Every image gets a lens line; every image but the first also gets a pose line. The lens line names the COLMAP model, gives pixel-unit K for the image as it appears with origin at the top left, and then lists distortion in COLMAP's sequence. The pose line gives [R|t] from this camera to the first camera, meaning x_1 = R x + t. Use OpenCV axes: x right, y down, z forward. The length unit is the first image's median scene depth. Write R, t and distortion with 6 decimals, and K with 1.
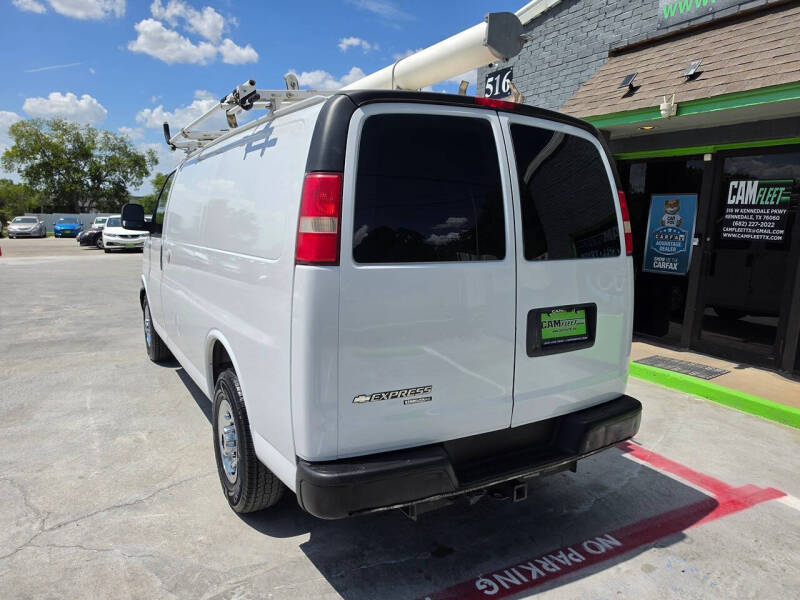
lens RADIAL K [[546.4, 0, 400.0], [0, 546.4, 300.0], [0, 0, 1]] dist [-0.005058, -0.000778]
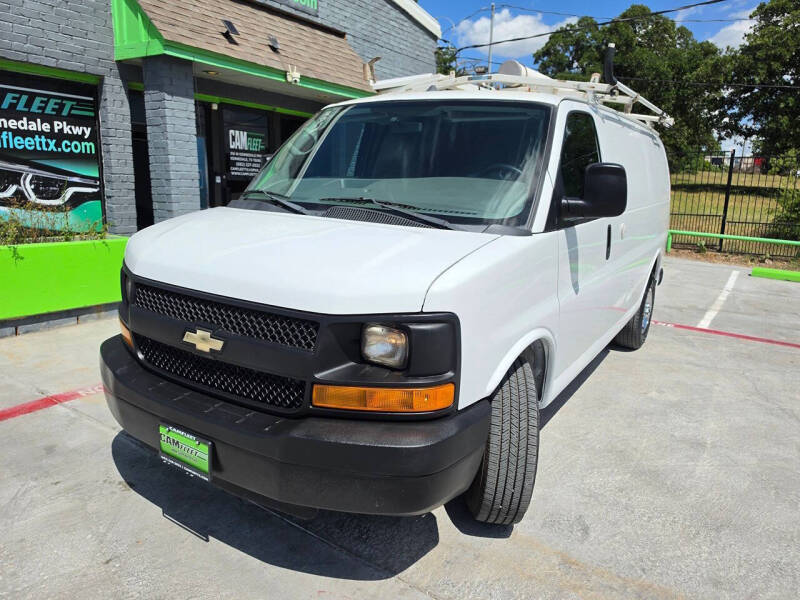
lens RADIAL K [[559.9, 0, 402.1], [0, 559.9, 304.5], [0, 0, 1]] dist [0.002195, -0.000199]
pose [[-0.446316, -0.242895, 0.861280, -0.812974], [0.083314, 0.947000, 0.310242, -0.211252], [-0.890988, 0.210223, -0.402425, 1.298414]]
